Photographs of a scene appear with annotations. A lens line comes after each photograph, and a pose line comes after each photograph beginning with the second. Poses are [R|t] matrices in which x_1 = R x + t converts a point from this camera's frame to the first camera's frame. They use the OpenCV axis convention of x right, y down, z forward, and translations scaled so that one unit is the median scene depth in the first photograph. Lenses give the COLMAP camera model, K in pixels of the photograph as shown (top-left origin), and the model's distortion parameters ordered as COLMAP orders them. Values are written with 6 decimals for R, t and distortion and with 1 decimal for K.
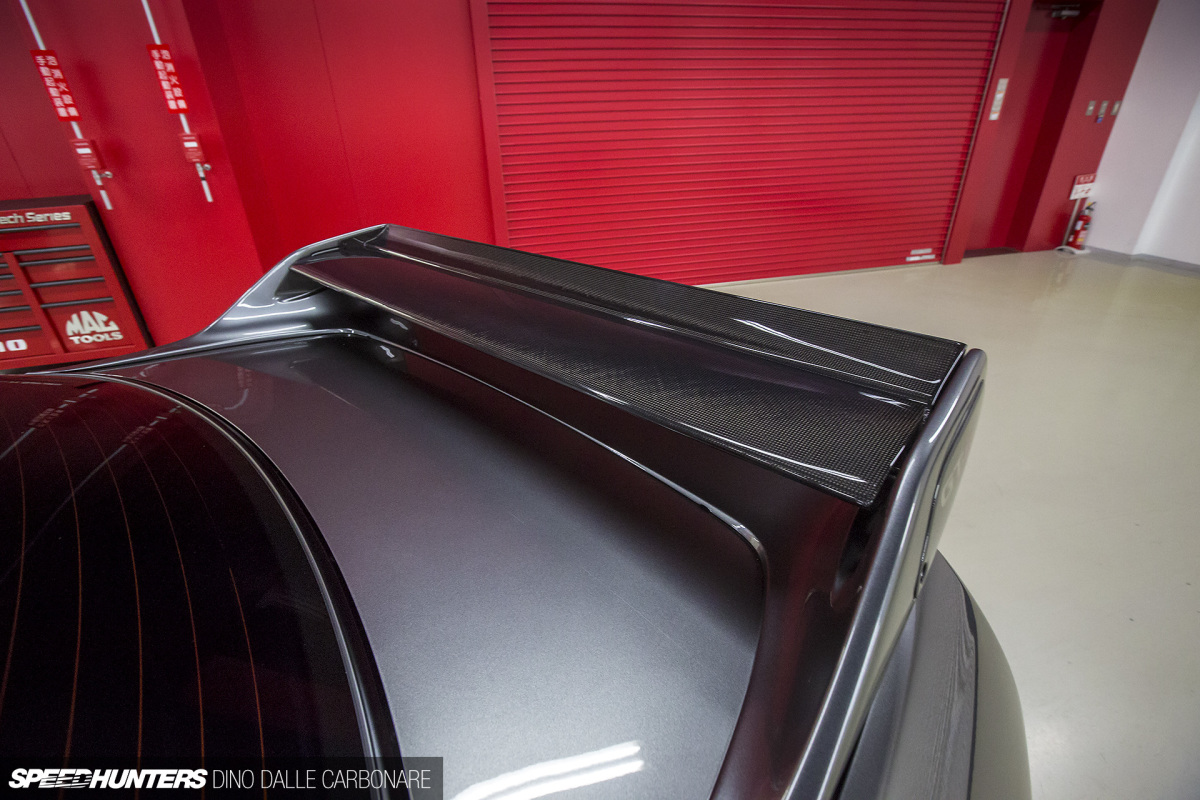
lens RADIAL K [[540.3, 0, 589.7], [0, 540.3, 394.0], [0, 0, 1]] dist [-0.049159, 0.013607]
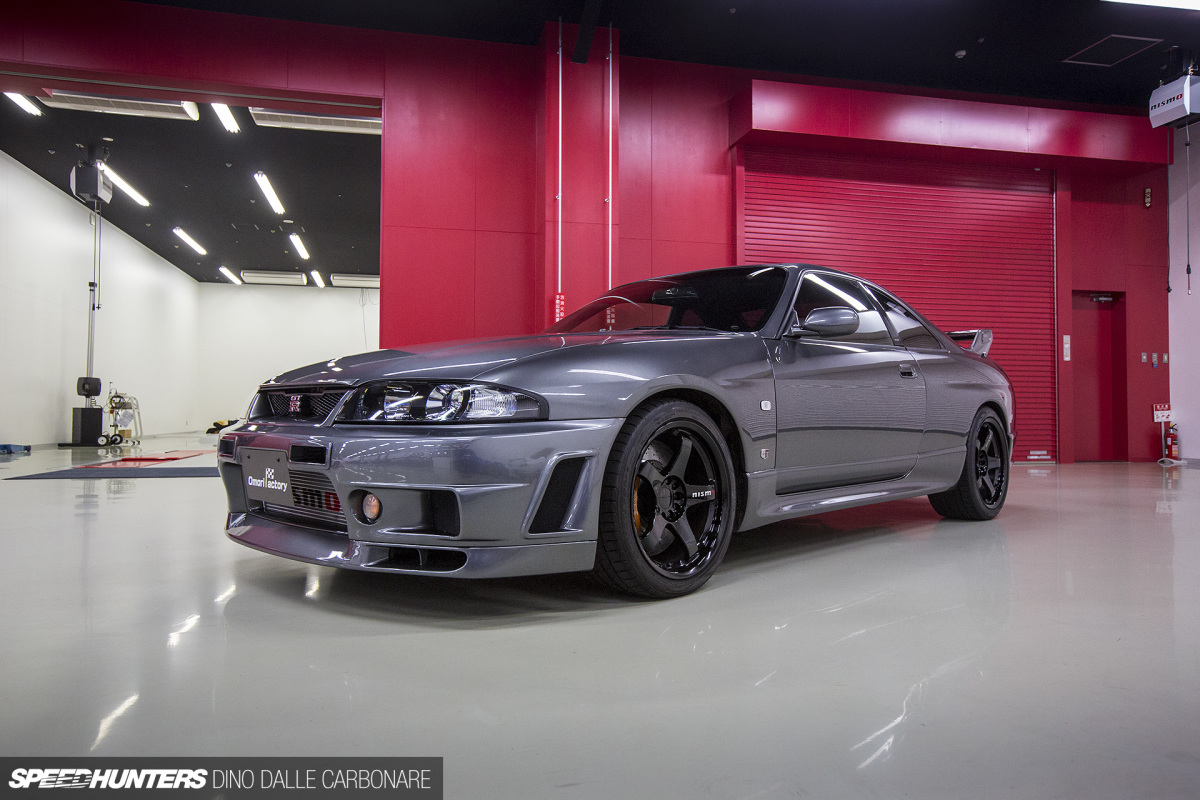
lens RADIAL K [[824.4, 0, 597.7], [0, 824.4, 396.2], [0, 0, 1]] dist [-0.025375, 0.065367]
pose [[0.999398, 0.033003, -0.010666, -0.427005], [-0.034021, 0.872943, -0.486635, 0.620189], [-0.006750, 0.486705, 0.873540, -0.805857]]
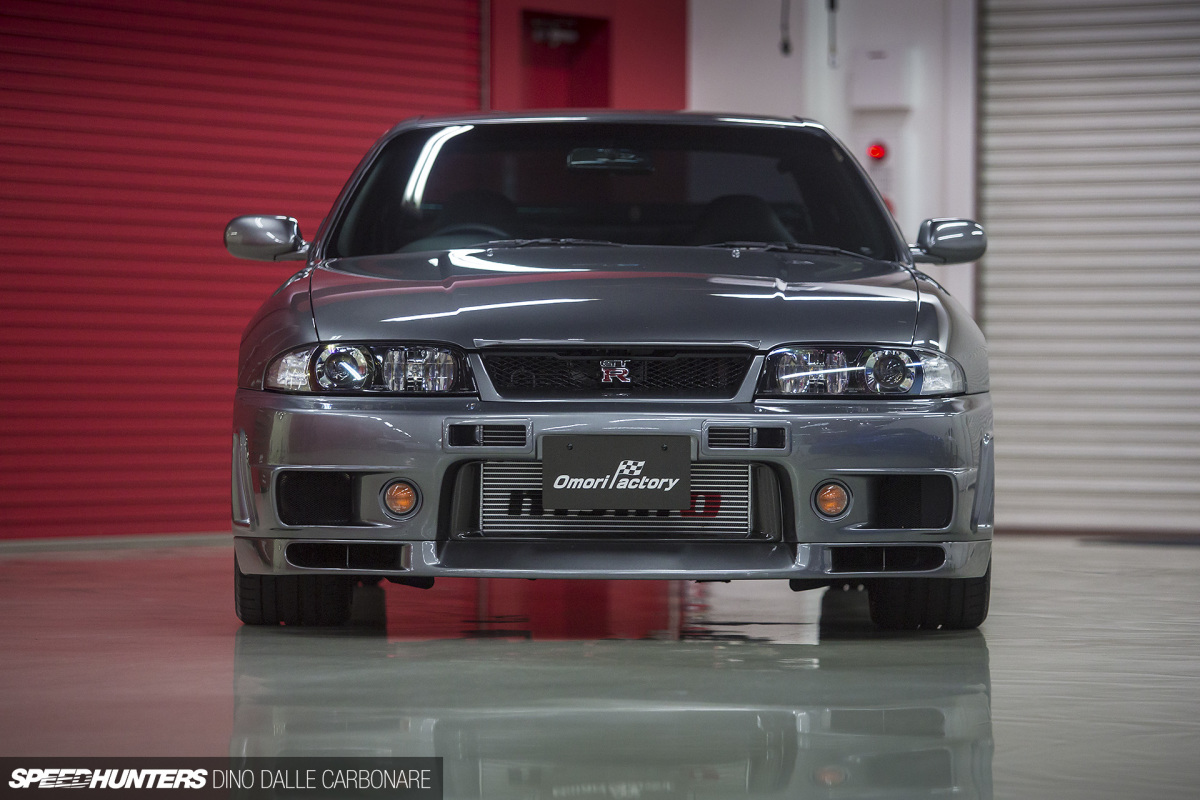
lens RADIAL K [[5652.0, 0, 600.0], [0, 5652.0, 400.0], [0, 0, 1]] dist [-0.108243, -0.689903]
pose [[0.717221, 0.033668, 0.696032, -2.432020], [0.302017, 0.885128, -0.354026, 1.296493], [-0.627997, 0.464128, 0.624664, -1.940358]]
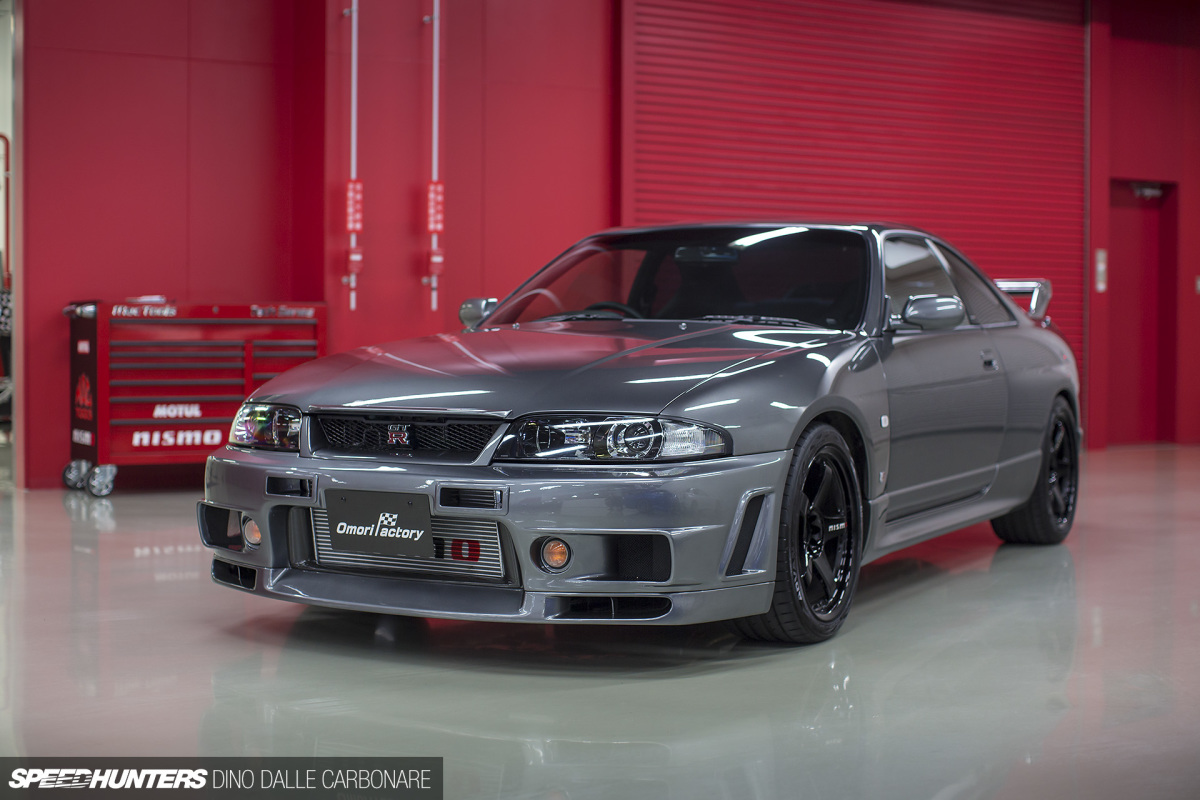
lens RADIAL K [[1785.0, 0, 600.0], [0, 1785.0, 400.0], [0, 0, 1]] dist [-0.174912, 0.006936]
pose [[0.964021, 0.026003, 0.264550, -0.778861], [0.092292, 0.900556, -0.424831, 0.773482], [-0.249289, 0.433962, 0.865755, -1.203334]]
